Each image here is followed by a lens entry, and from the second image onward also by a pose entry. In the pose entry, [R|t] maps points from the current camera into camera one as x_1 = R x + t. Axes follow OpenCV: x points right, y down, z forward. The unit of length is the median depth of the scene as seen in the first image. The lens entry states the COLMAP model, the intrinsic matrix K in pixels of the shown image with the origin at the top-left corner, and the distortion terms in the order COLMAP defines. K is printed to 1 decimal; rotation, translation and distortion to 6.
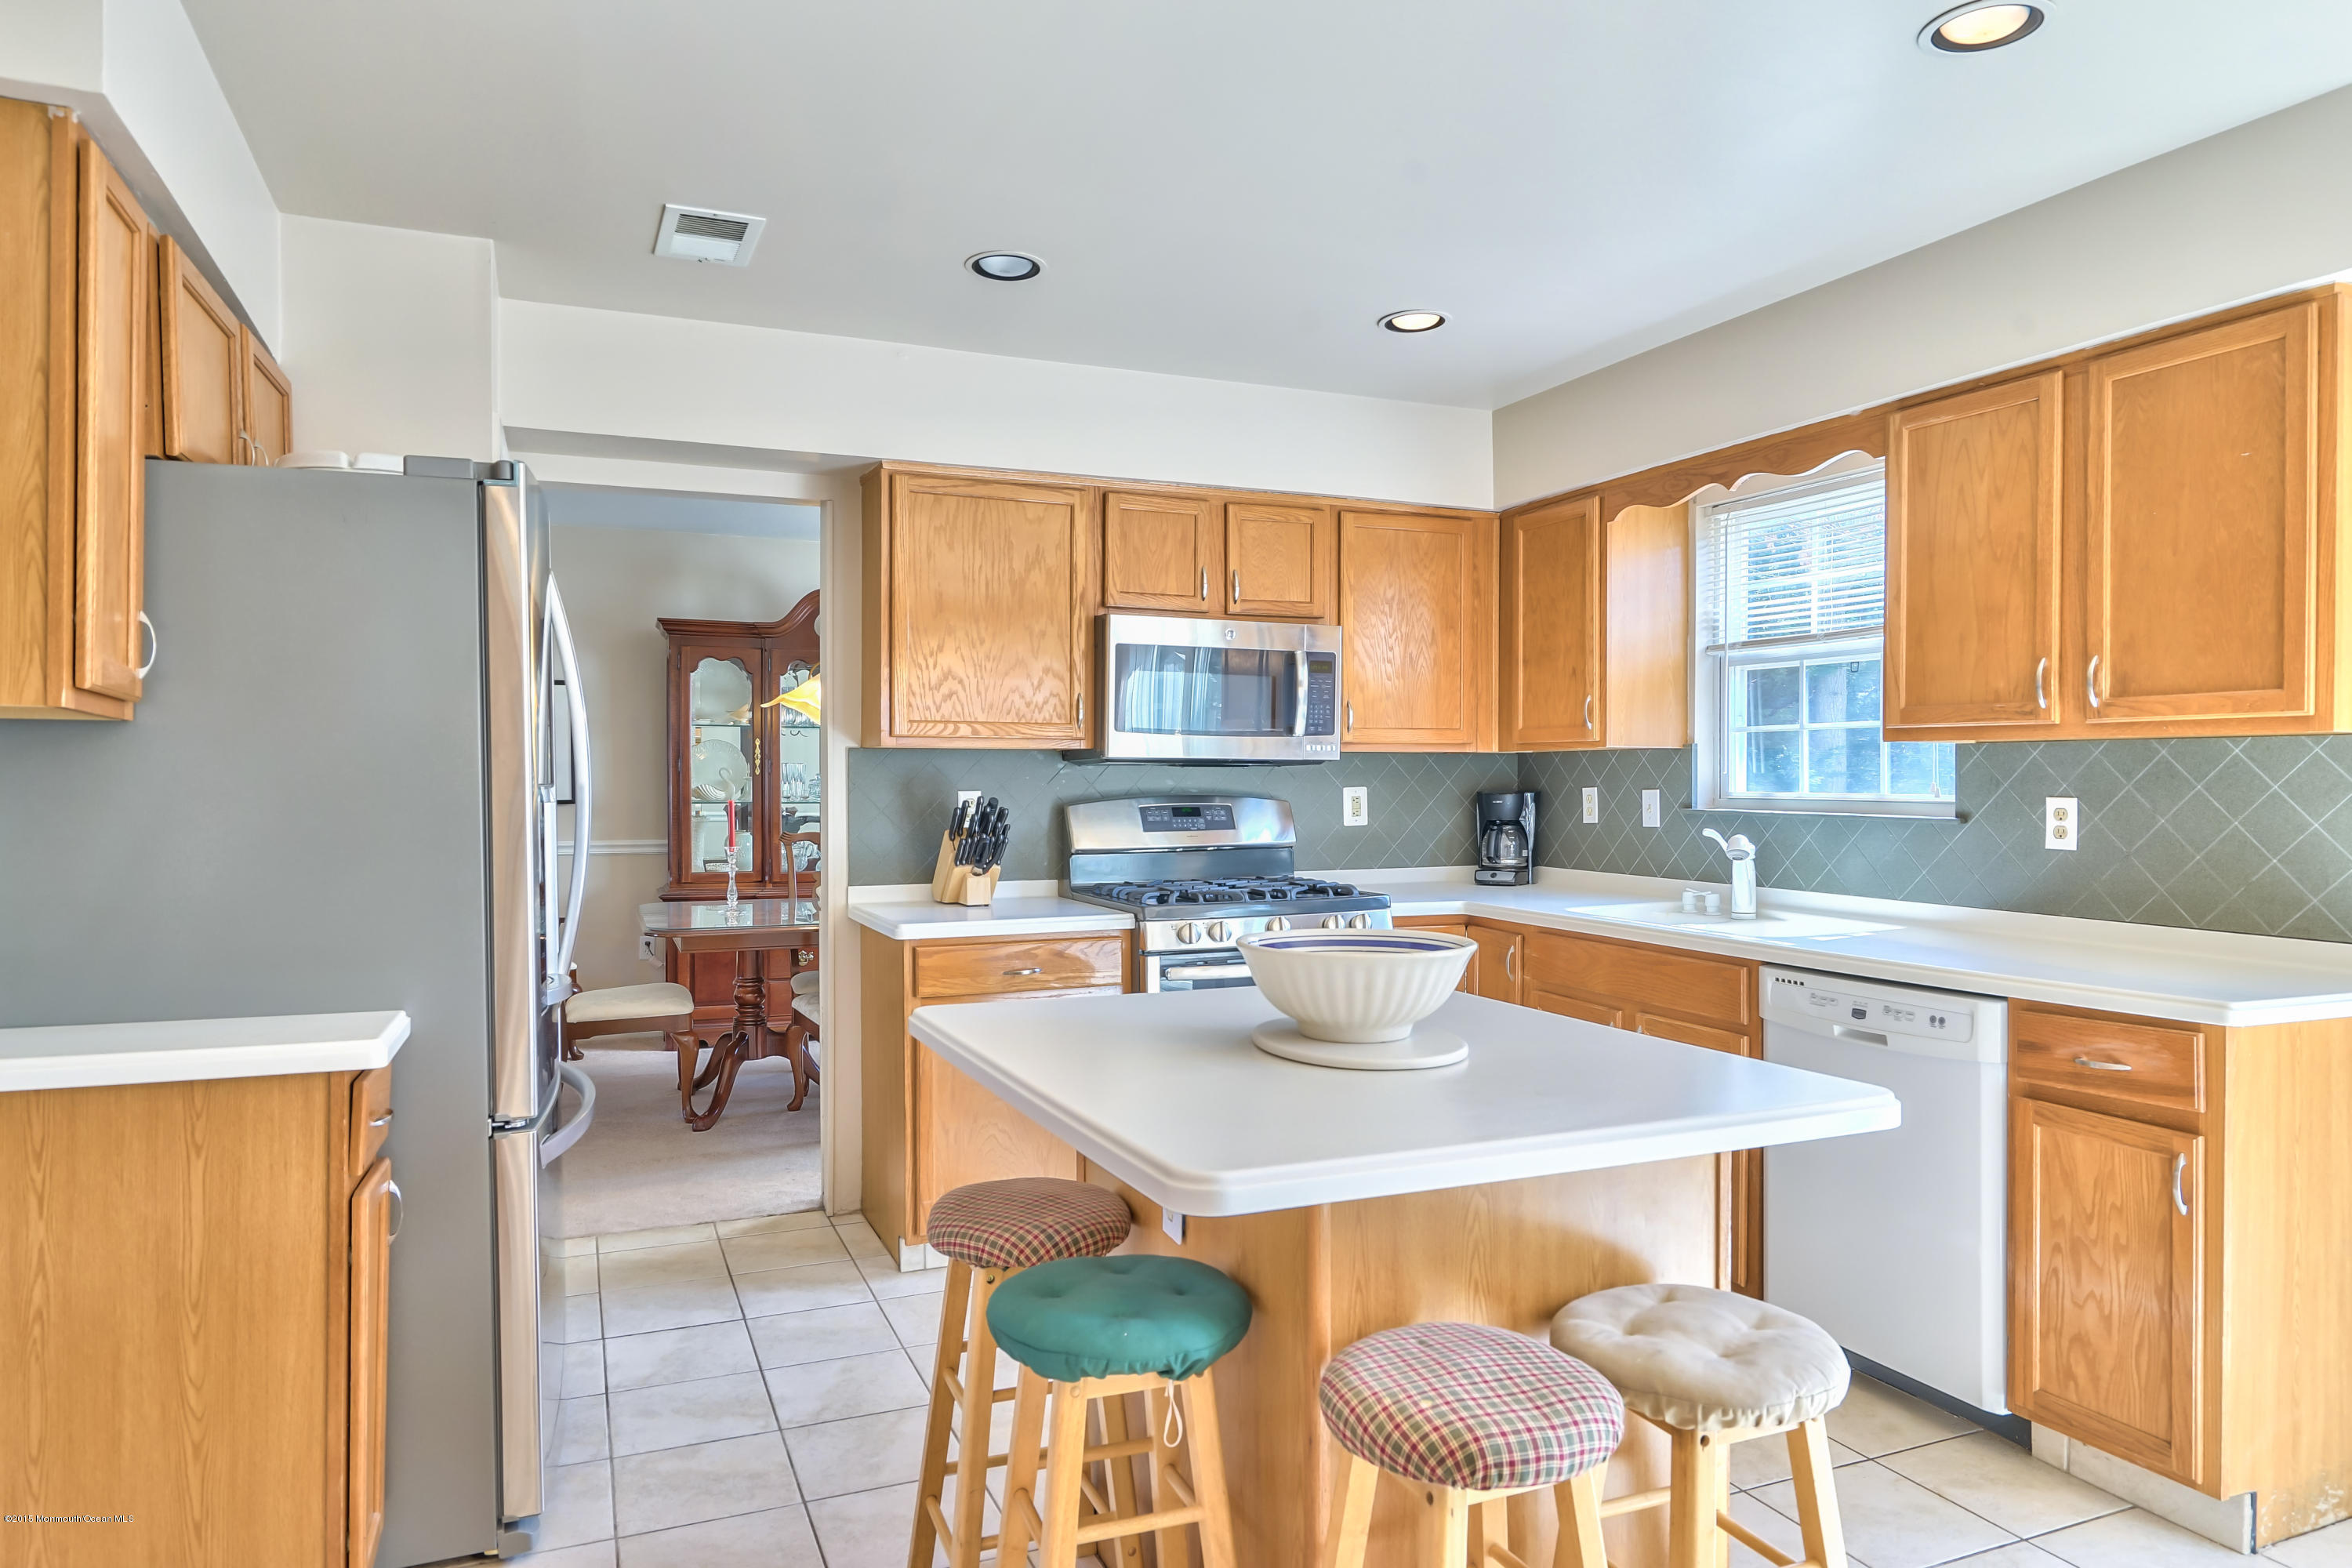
lens RADIAL K [[1467.9, 0, 1186.1], [0, 1467.9, 784.5], [0, 0, 1]] dist [0.003814, 0.001449]
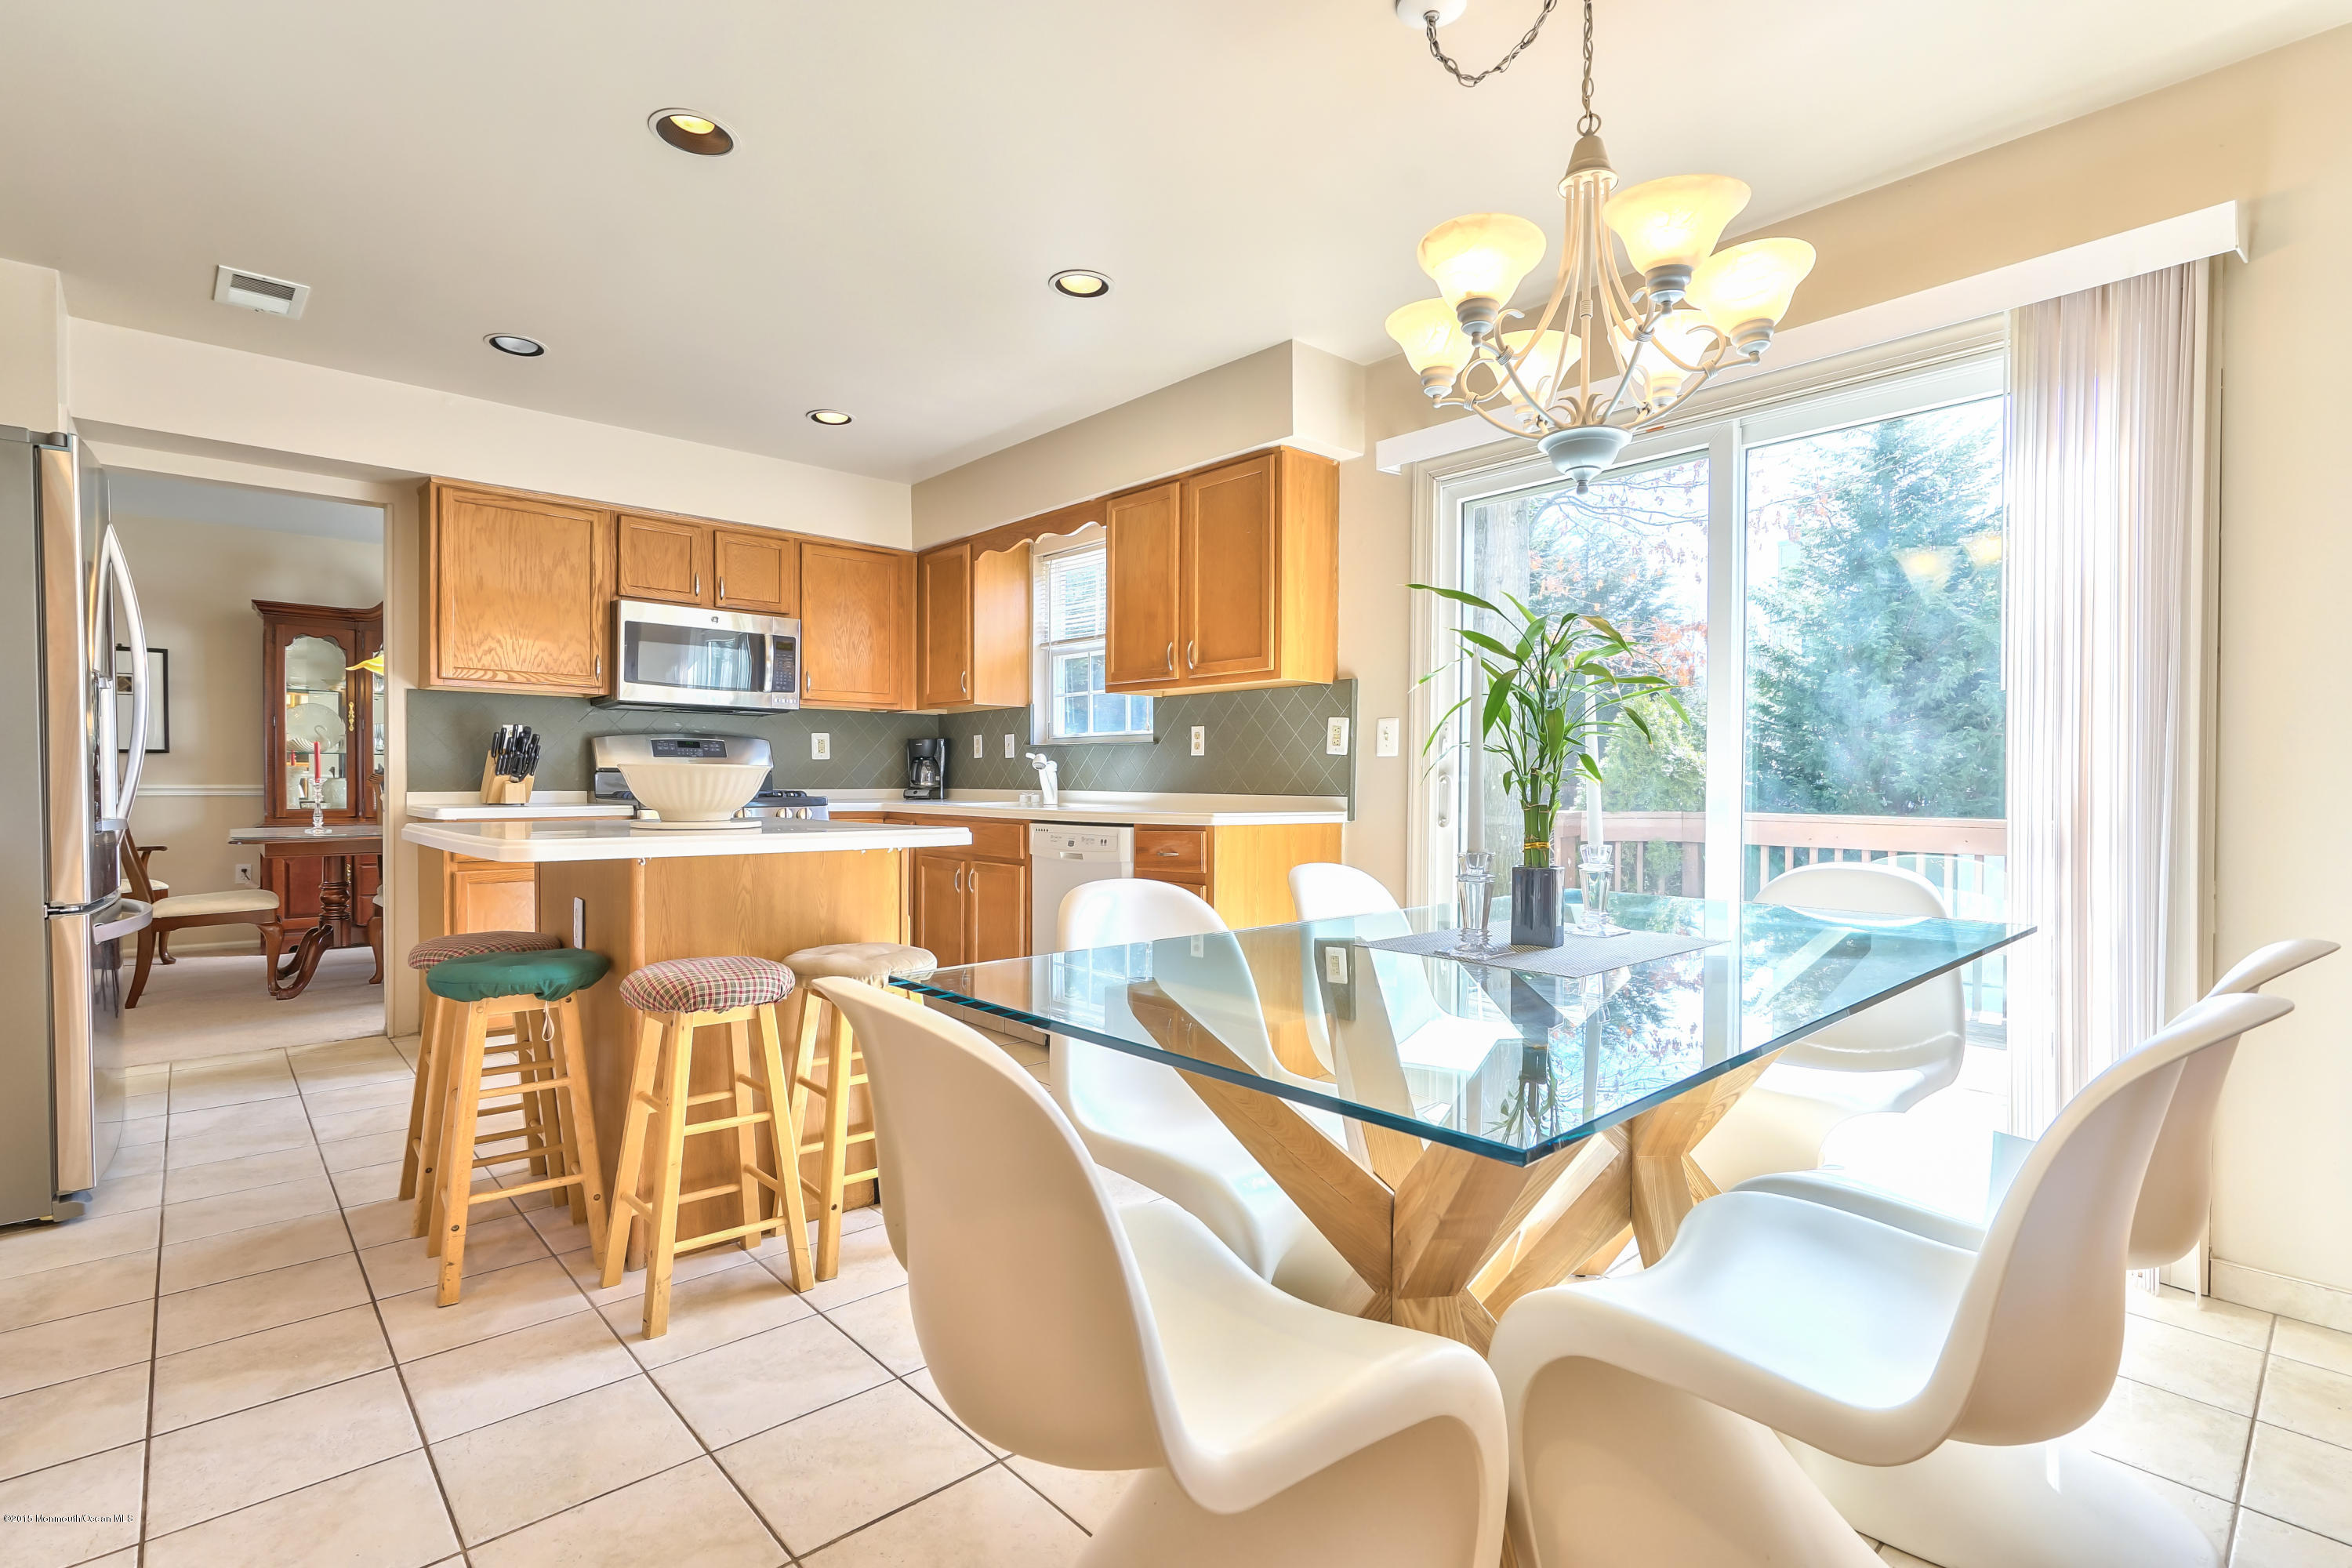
lens RADIAL K [[1089.1, 0, 1165.0], [0, 1089.1, 782.8], [0, 0, 1]] dist [0.001942, 0.001955]
pose [[0.945349, 0.001511, 0.326058, 0.104932], [-0.002313, 0.999995, 0.002074, 0.059243], [-0.326053, -0.002715, 0.945348, -0.178929]]
